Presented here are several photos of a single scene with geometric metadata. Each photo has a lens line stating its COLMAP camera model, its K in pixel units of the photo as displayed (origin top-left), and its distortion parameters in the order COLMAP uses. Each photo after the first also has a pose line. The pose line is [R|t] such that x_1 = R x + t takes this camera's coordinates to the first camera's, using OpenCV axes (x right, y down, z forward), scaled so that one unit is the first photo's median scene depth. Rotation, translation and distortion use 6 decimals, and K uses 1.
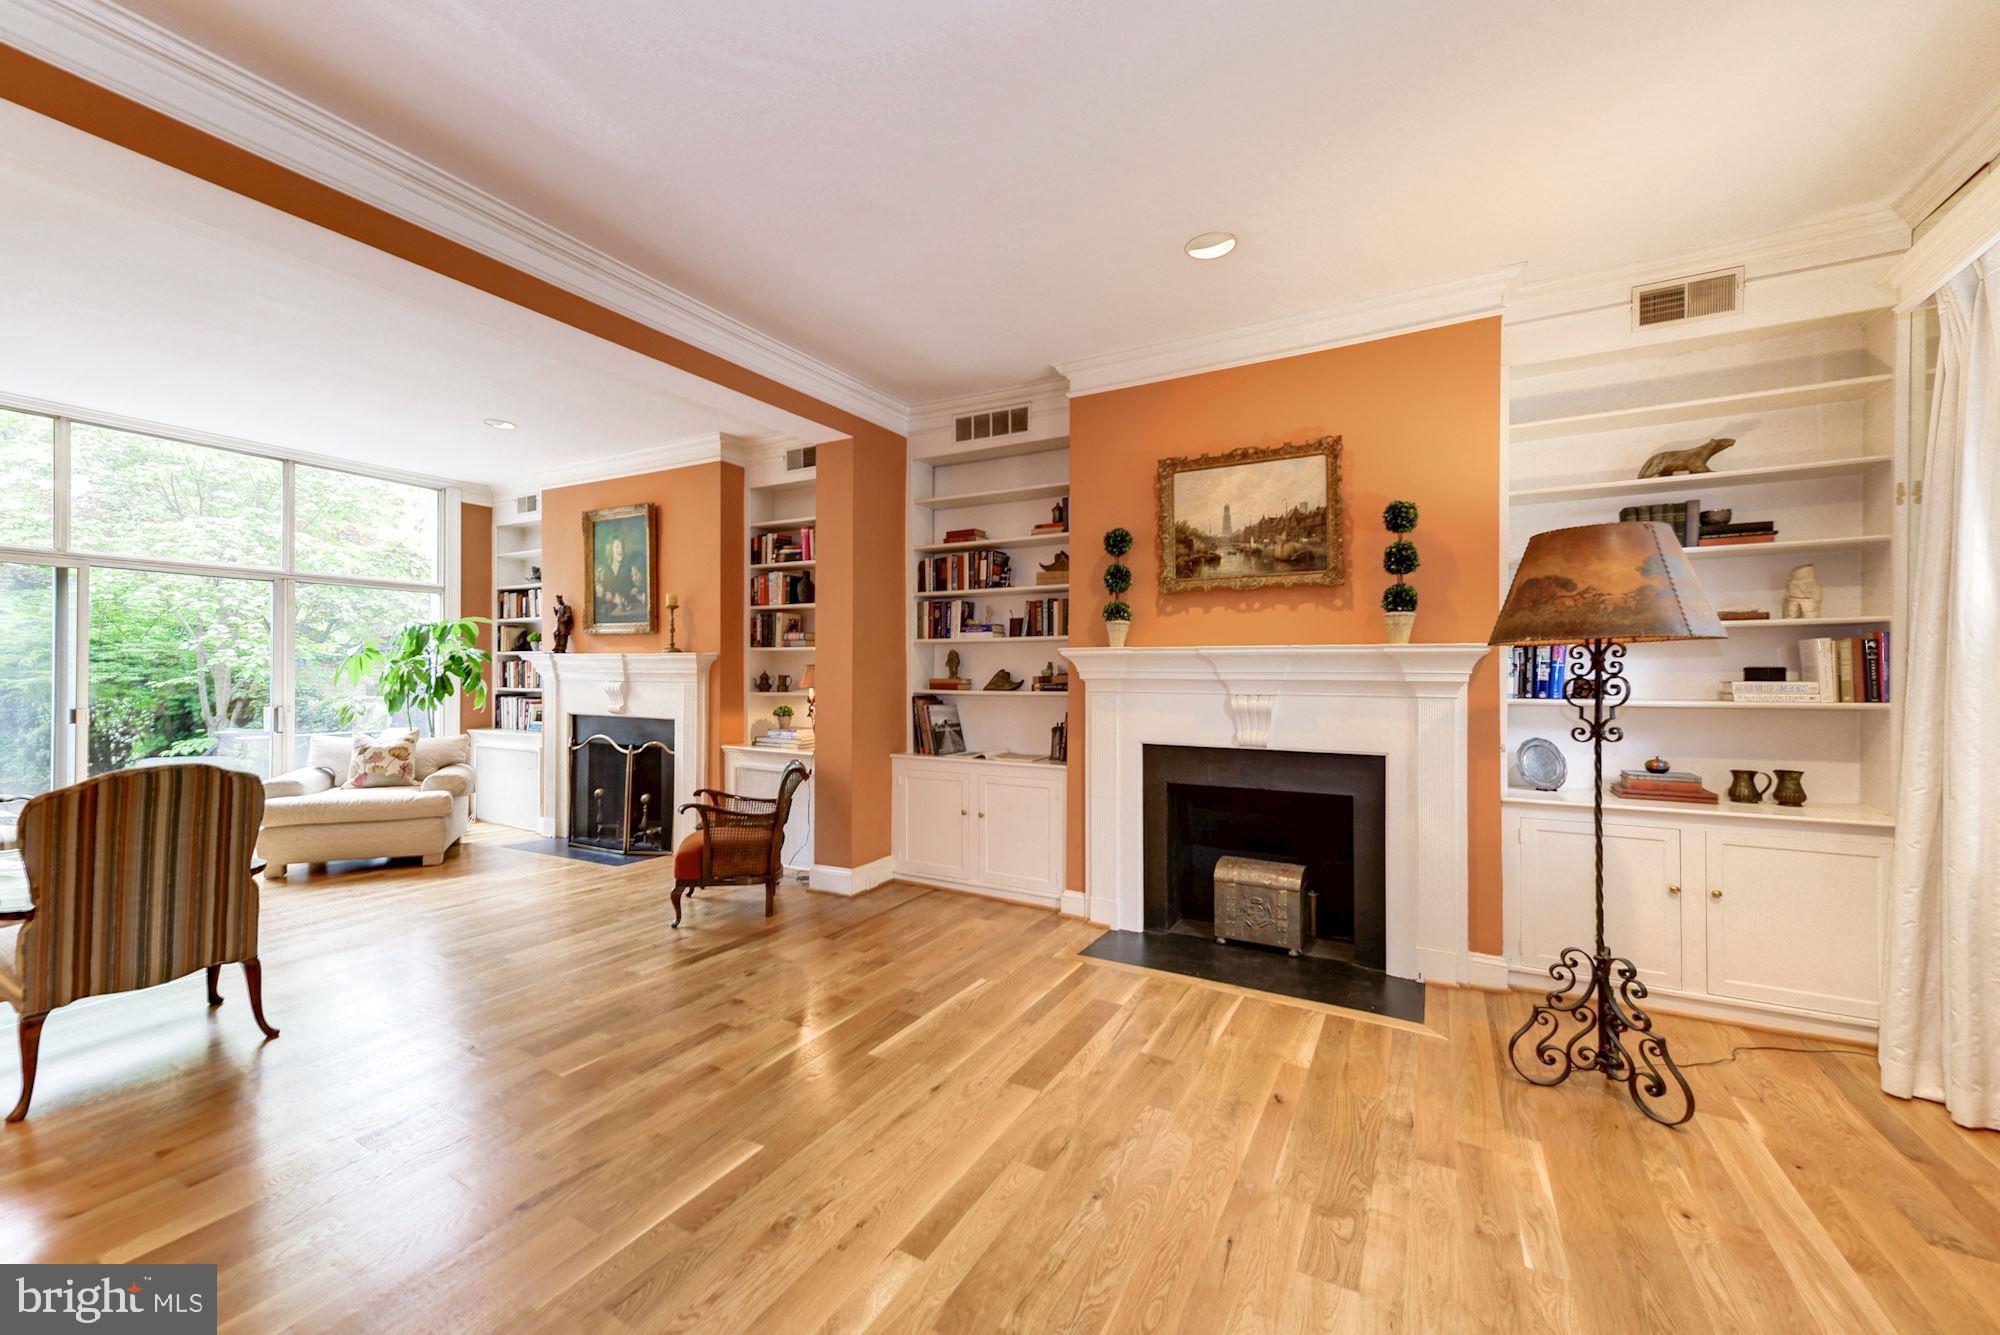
lens RADIAL K [[810.0, 0, 987.2], [0, 810.0, 673.1], [0, 0, 1]] dist [0.016730, 0.000122]
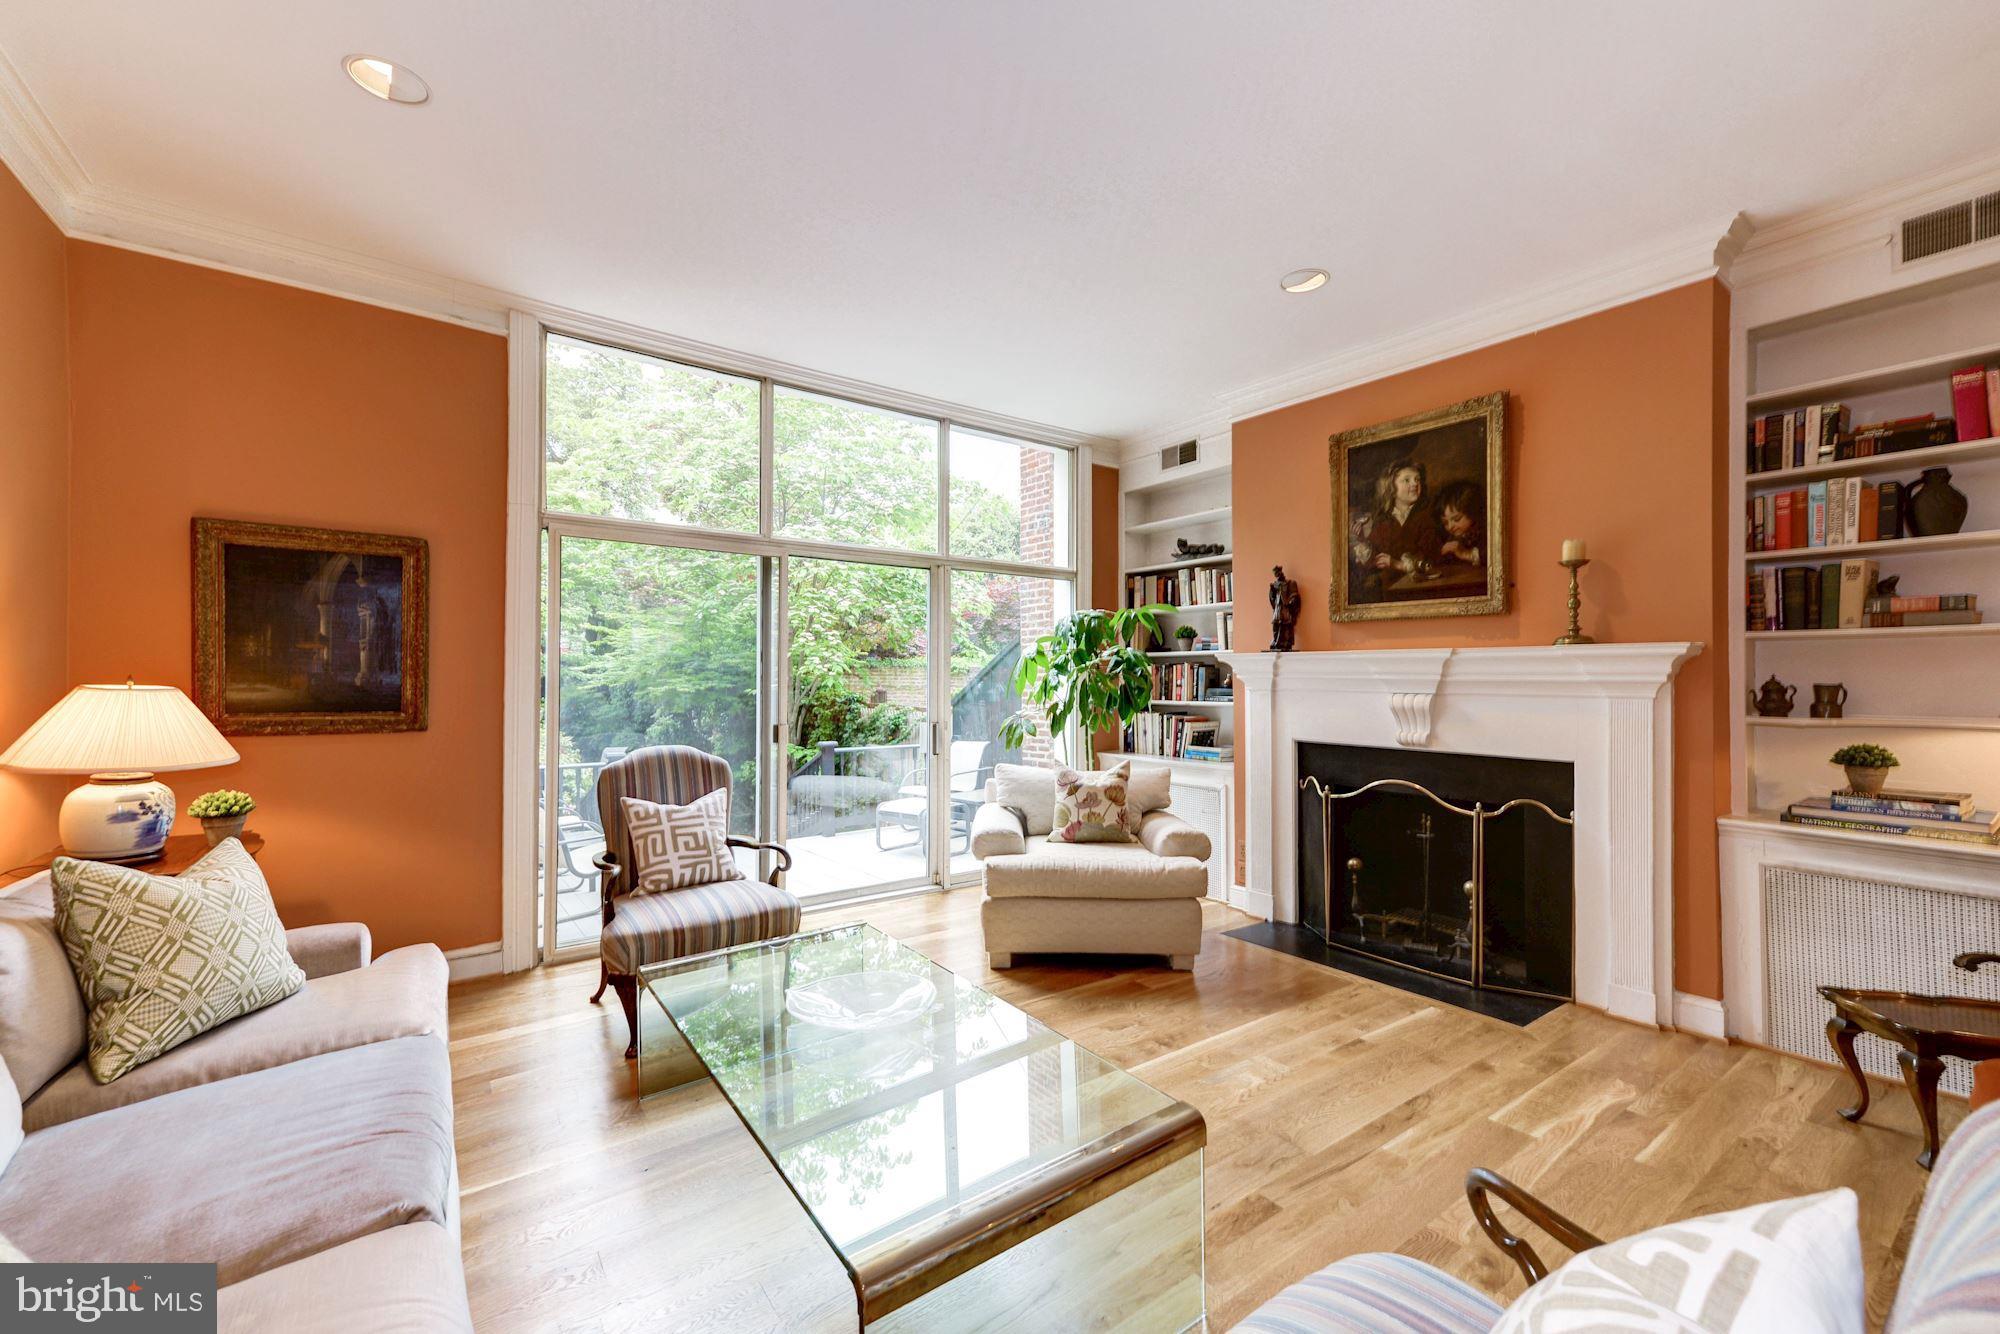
lens RADIAL K [[810.0, 0, 987.2], [0, 810.0, 672.6], [0, 0, 1]] dist [0.016730, 0.000122]
pose [[0.909232, -0.006115, -0.416245, -0.500651], [0.003164, 0.999965, -0.007779, -0.002462], [0.416278, 0.005756, 0.909219, 0.300900]]
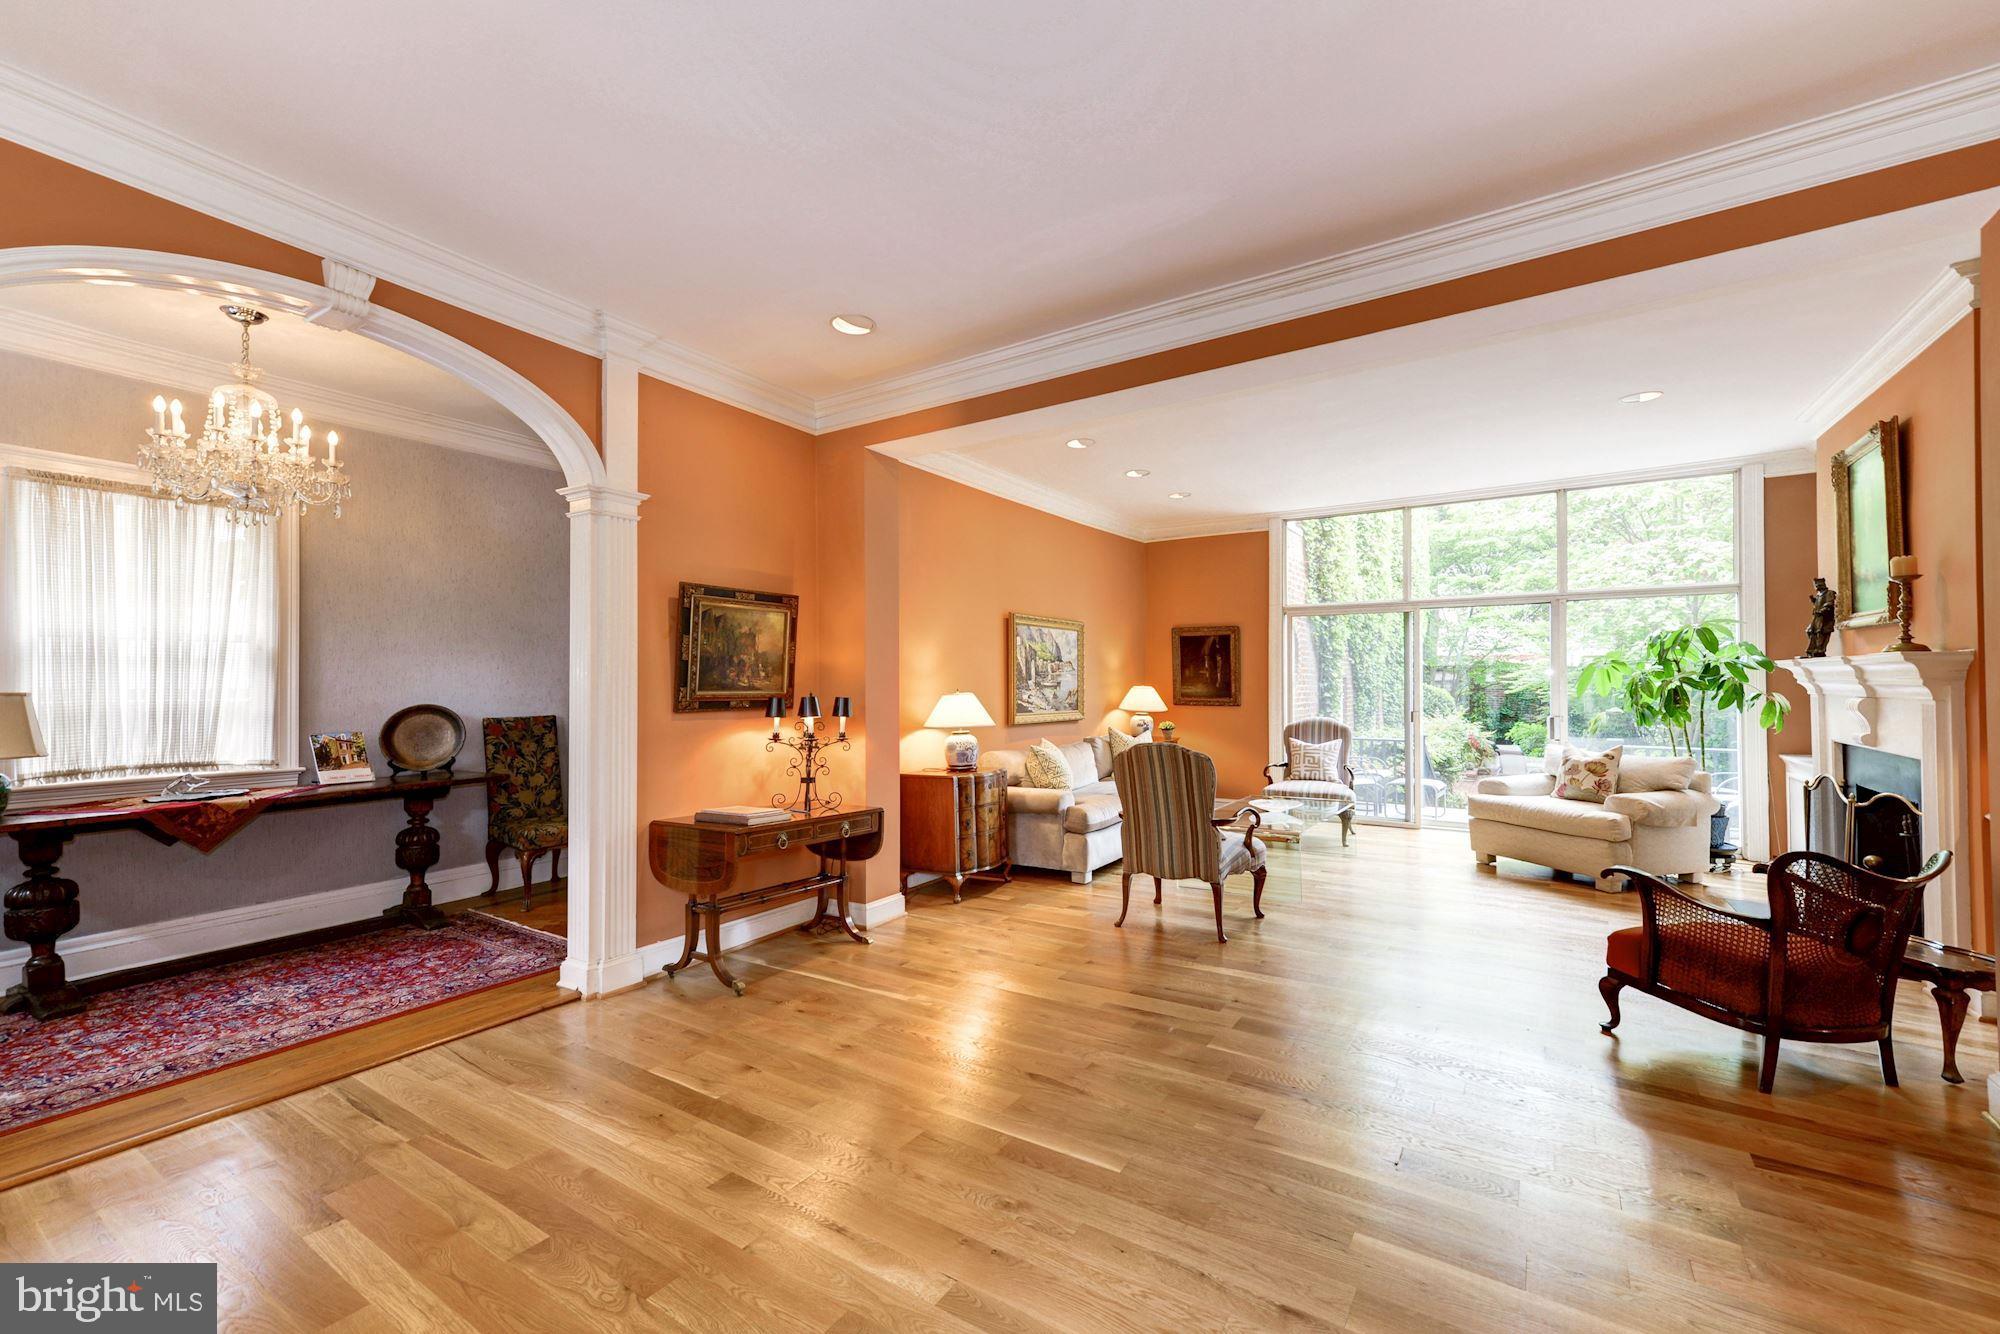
lens RADIAL K [[792.1, 0, 1001.5], [0, 792.1, 677.0], [0, 0, 1]] dist [0.015796, 0.000105]
pose [[-0.052876, -0.012569, -0.998522, 0.250963], [0.002885, 0.999915, -0.012740, -0.000437], [0.998597, -0.003555, -0.052835, 0.329617]]
